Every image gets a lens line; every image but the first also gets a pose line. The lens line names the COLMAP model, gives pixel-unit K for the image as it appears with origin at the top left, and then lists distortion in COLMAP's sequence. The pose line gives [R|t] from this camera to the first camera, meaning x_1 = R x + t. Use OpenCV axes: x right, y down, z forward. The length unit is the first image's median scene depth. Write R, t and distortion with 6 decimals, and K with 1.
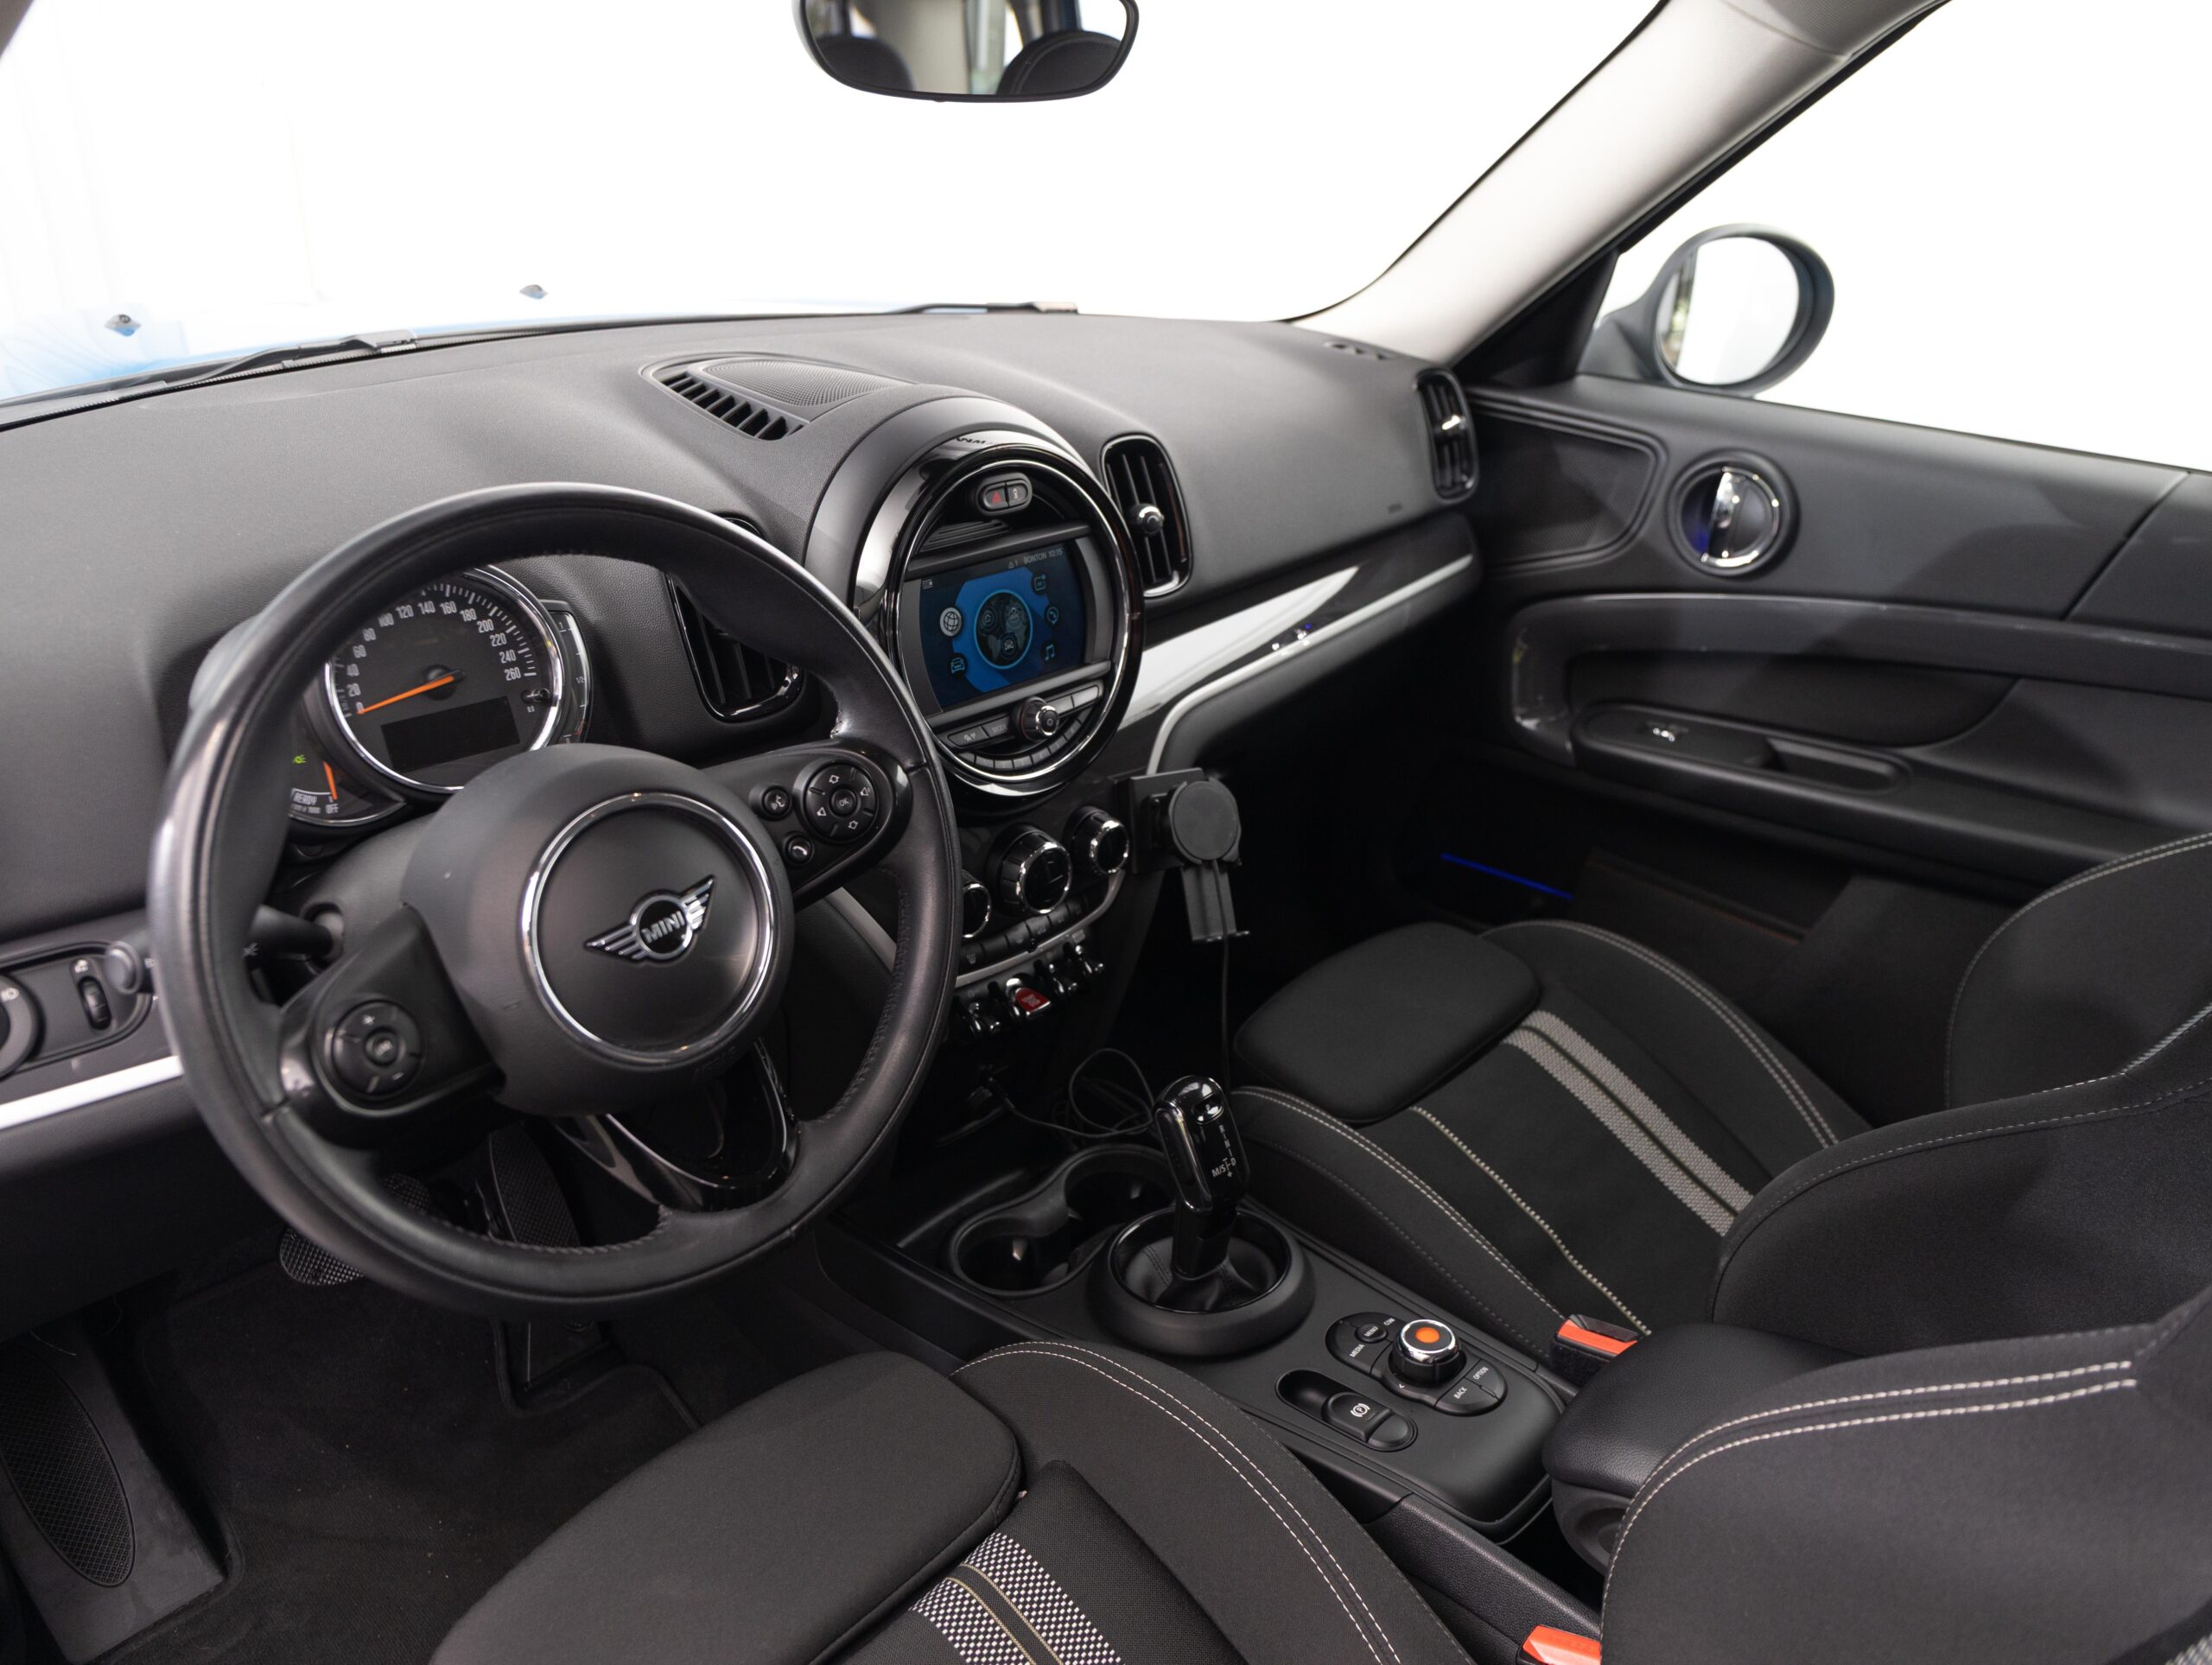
lens RADIAL K [[1577.0, 0, 1106.0], [0, 1577.0, 832.5], [0, 0, 1]] dist [-0.011174, -0.003915]
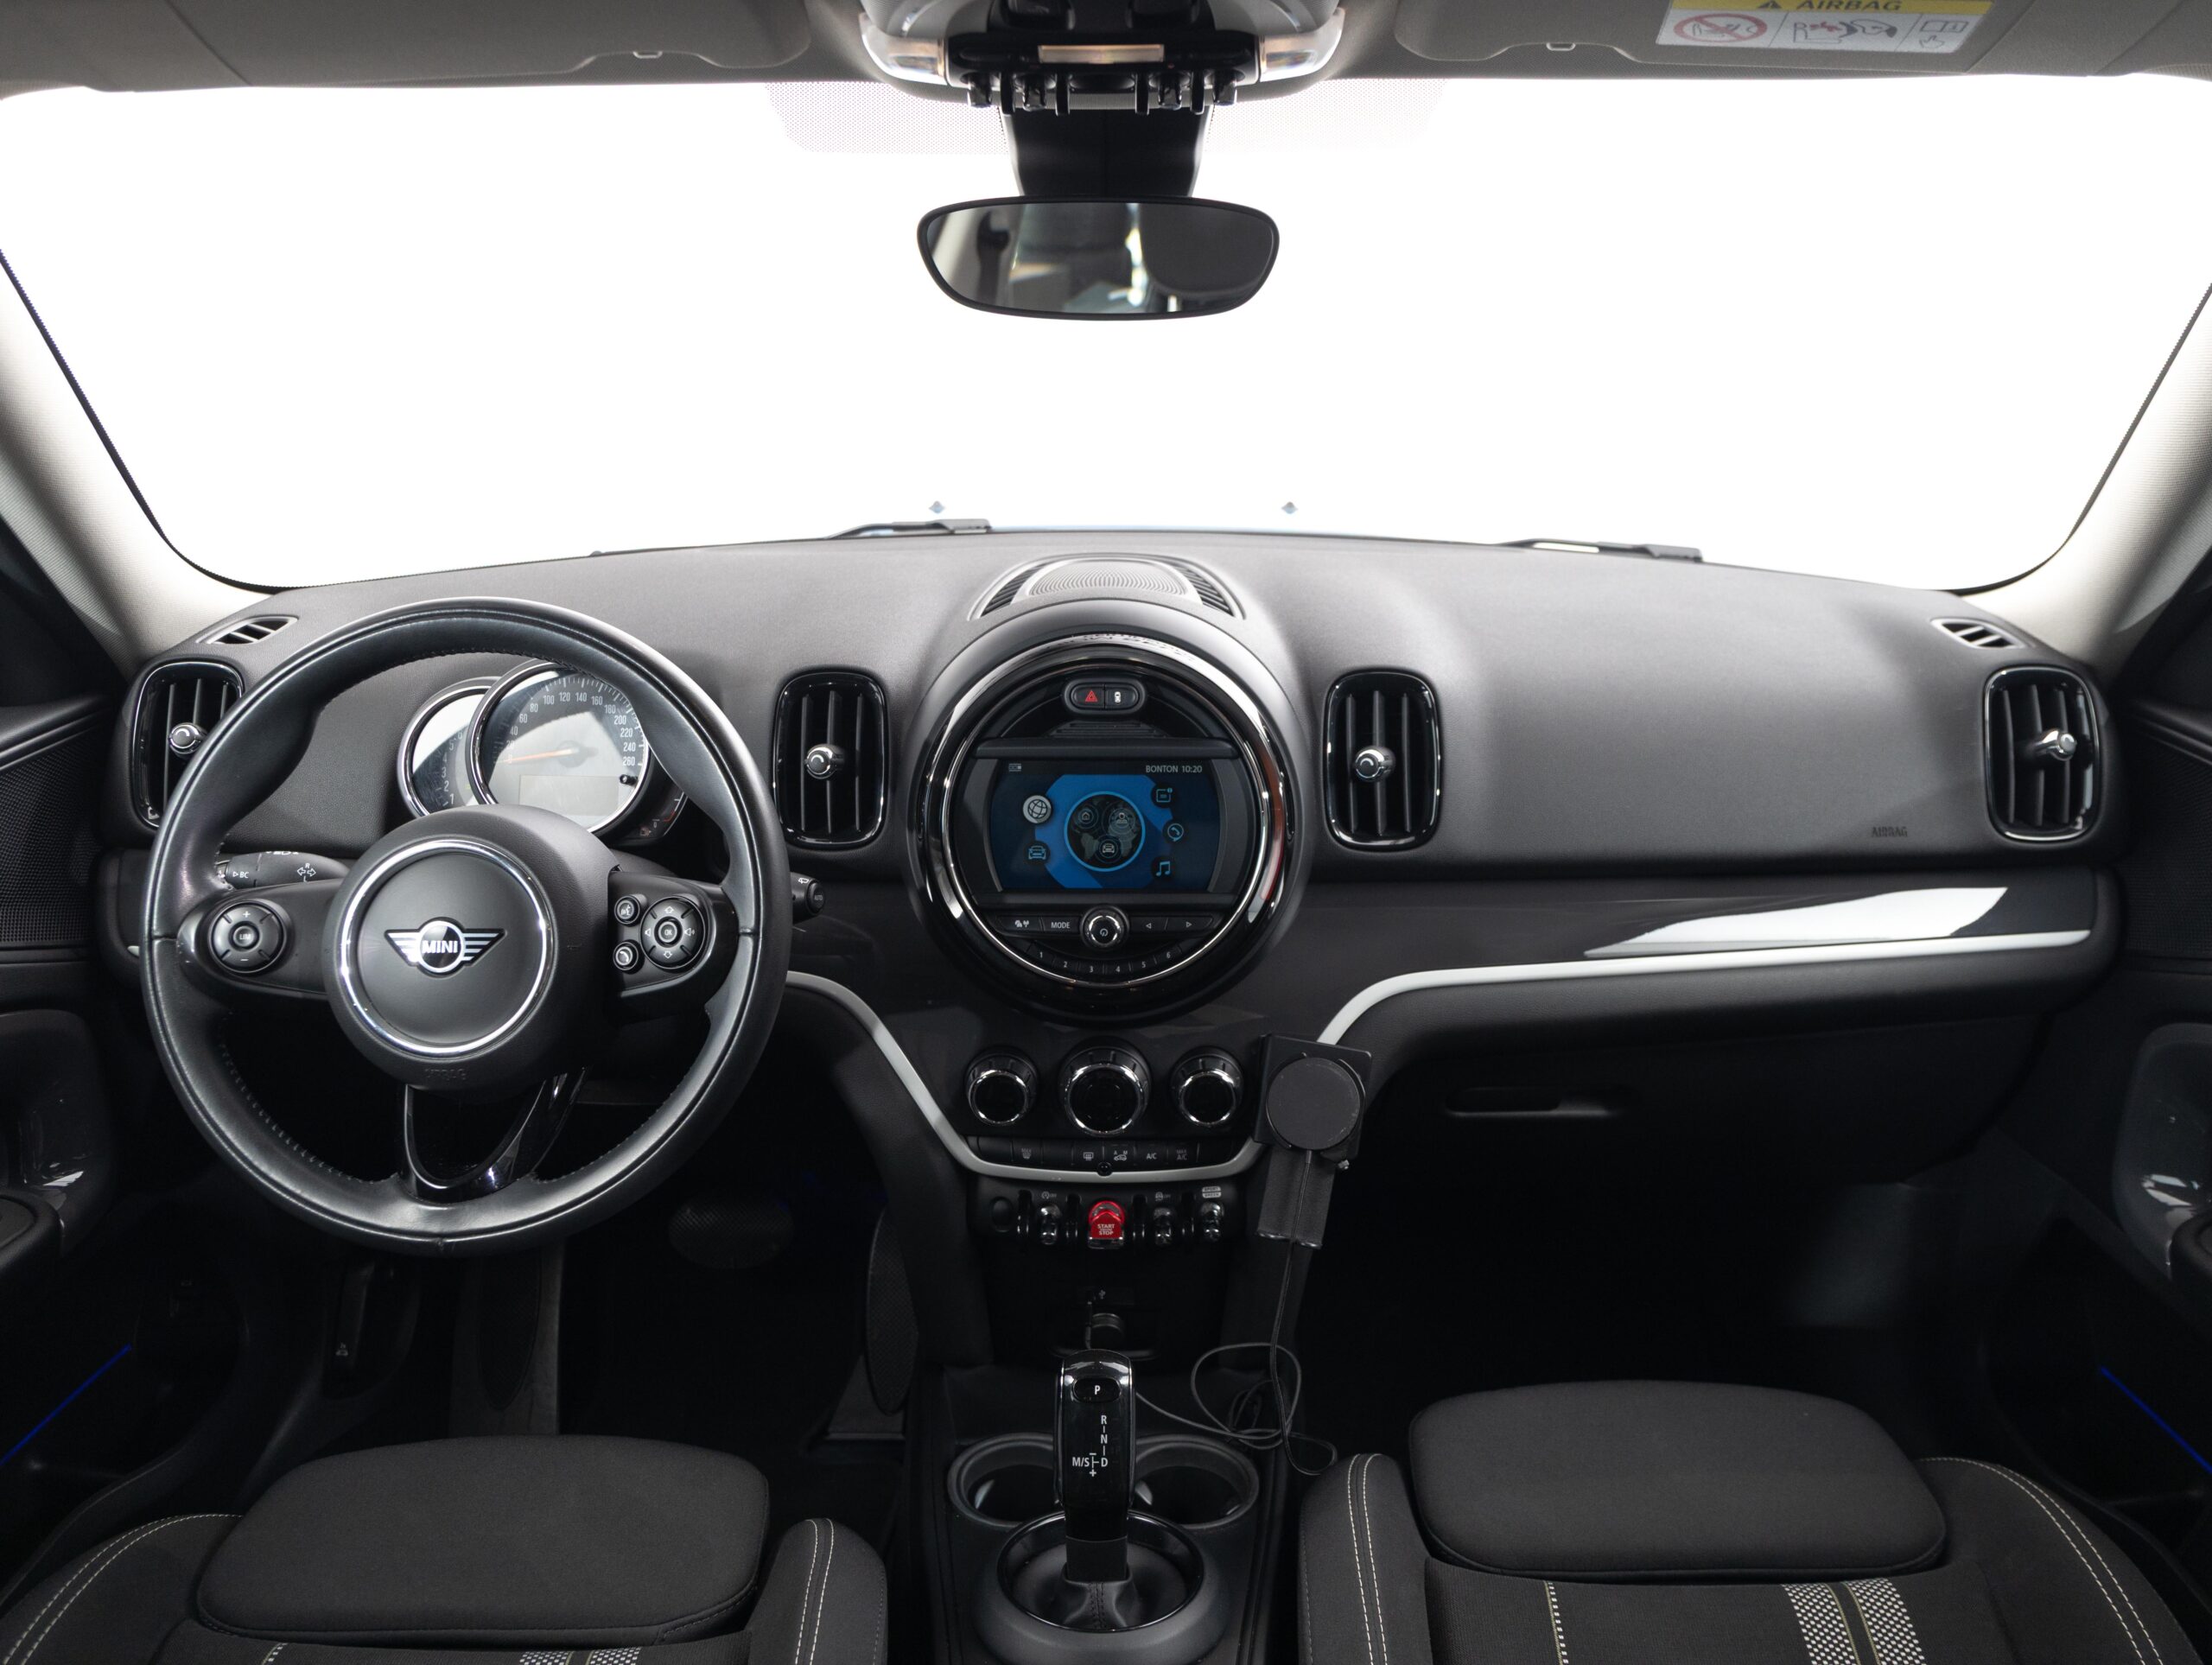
lens RADIAL K [[1577.0, 0, 1106.0], [0, 1577.0, 832.5], [0, 0, 1]] dist [-0.011174, -0.003915]
pose [[0.680363, 0.198952, -0.705354, 0.649155], [-0.300048, 0.953706, -0.020415, -0.112080], [0.668638, 0.225530, 0.708561, 0.314654]]
